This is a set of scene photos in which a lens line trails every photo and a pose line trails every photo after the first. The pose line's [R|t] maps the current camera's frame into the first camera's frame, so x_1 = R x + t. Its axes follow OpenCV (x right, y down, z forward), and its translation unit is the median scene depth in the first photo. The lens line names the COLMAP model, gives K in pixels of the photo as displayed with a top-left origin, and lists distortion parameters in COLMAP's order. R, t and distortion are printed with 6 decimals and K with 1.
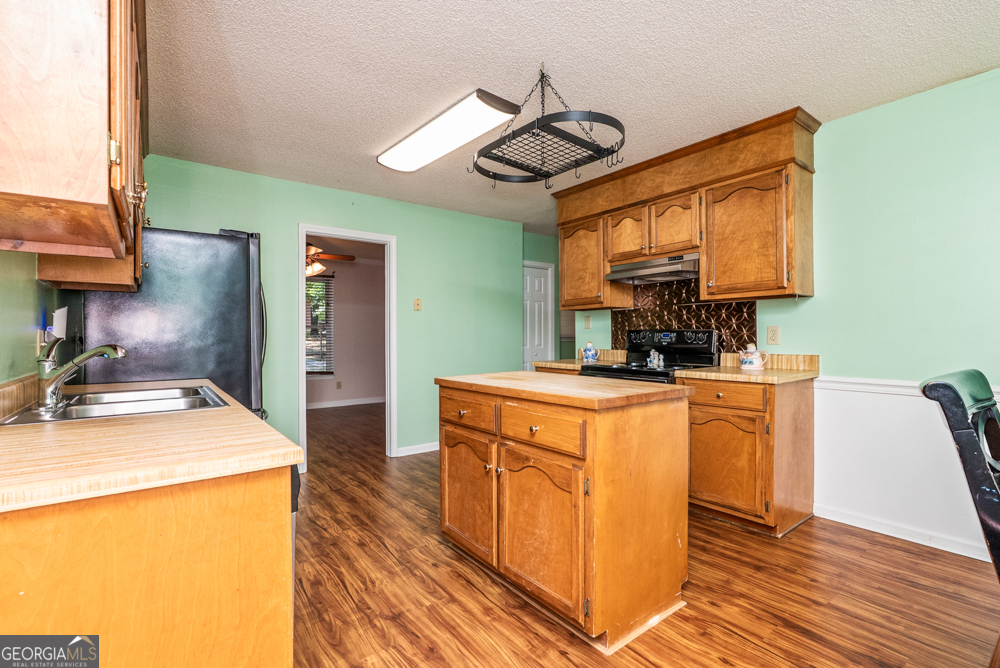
lens RADIAL K [[452.0, 0, 500.0], [0, 452.0, 334.0], [0, 0, 1]] dist [-0.000332, -0.000038]
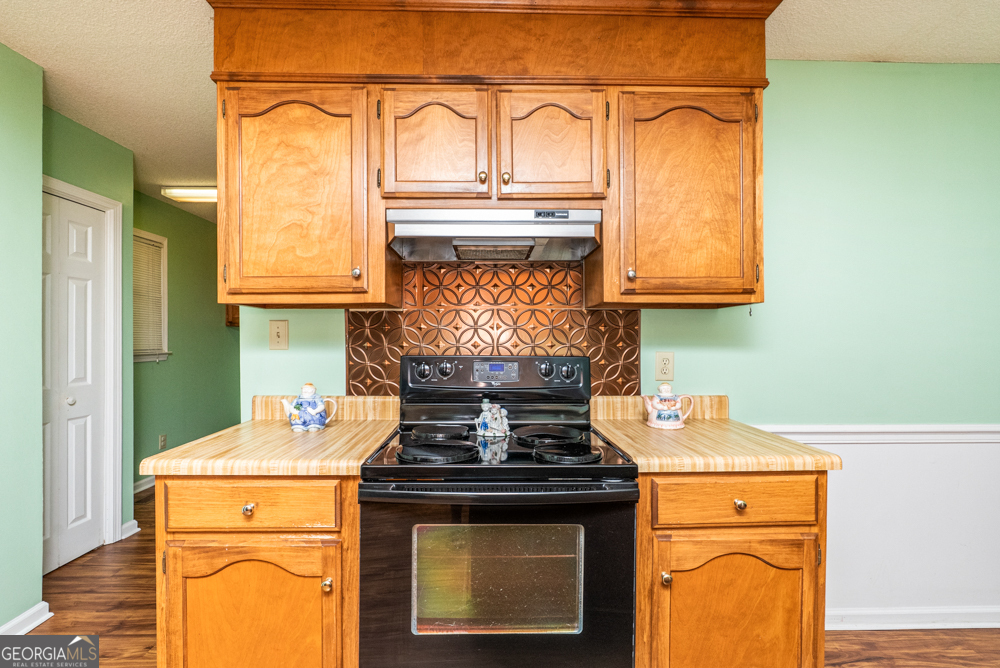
lens RADIAL K [[466.3, 0, 497.7], [0, 466.3, 335.8], [0, 0, 1]] dist [-0.000560, 0.000056]
pose [[0.593052, 0.008276, 0.805122, -0.063612], [-0.007543, 0.999960, -0.004723, -0.037373], [-0.805129, -0.003272, 0.593091, 0.874415]]
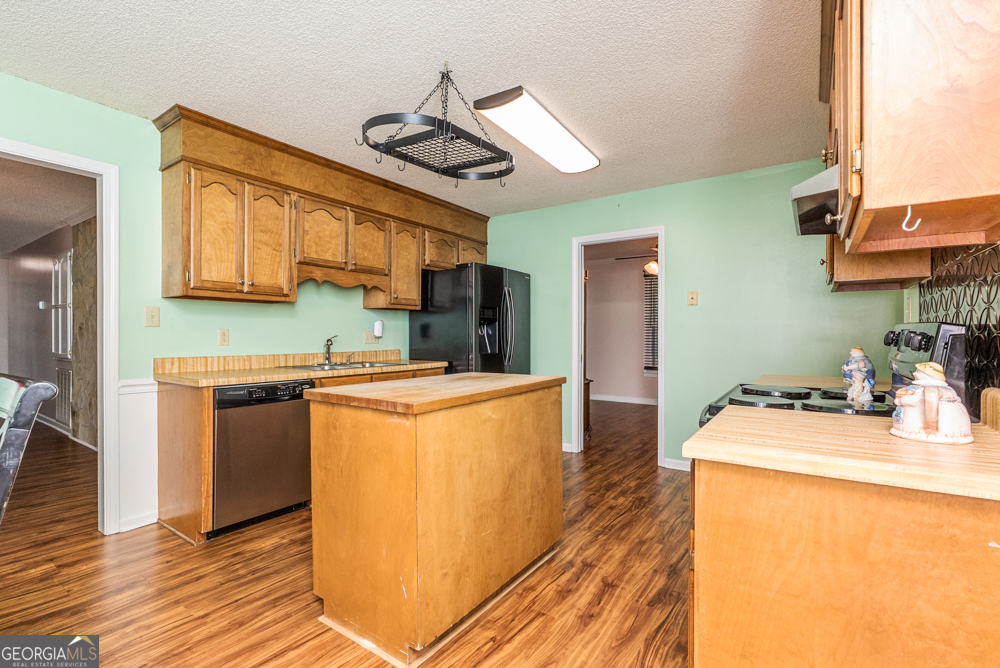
lens RADIAL K [[455.3, 0, 497.7], [0, 455.3, 332.0], [0, 0, 1]] dist [0.002875, 0.000778]
pose [[0.301881, -0.000472, -0.953346, 0.848533], [0.003939, 0.999992, 0.000752, -0.004347], [0.953338, -0.003982, 0.301880, 0.628798]]
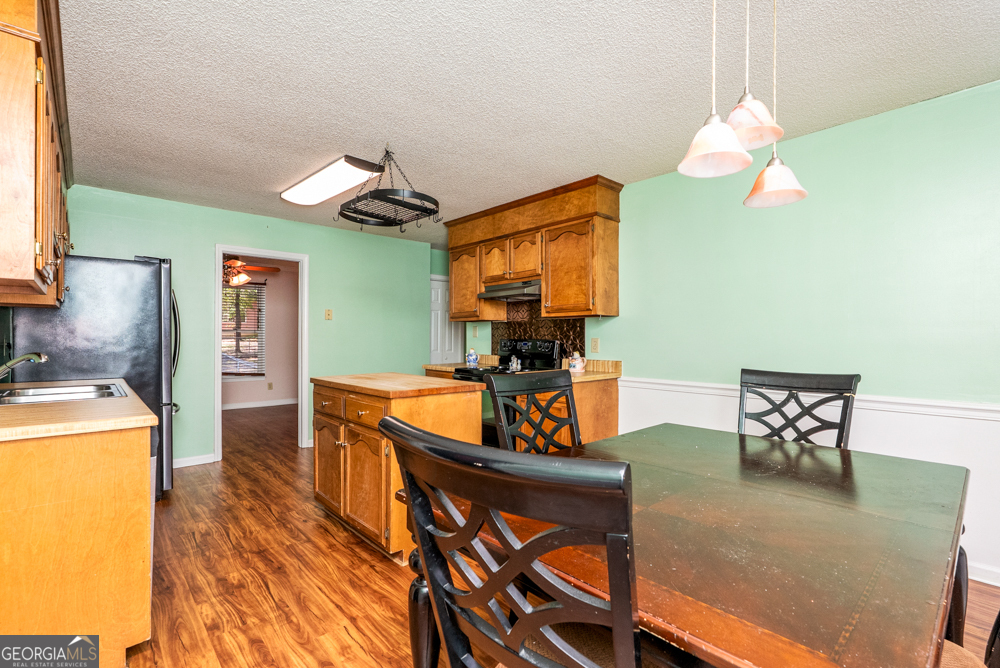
lens RADIAL K [[451.2, 0, 499.4], [0, 451.2, 336.8], [0, 0, 1]] dist [0.001295, 0.000790]
pose [[0.996427, 0.008548, 0.084023, 0.245113], [-0.008613, 0.999963, 0.000411, -0.021228], [-0.084017, -0.001133, 0.996464, -0.281175]]
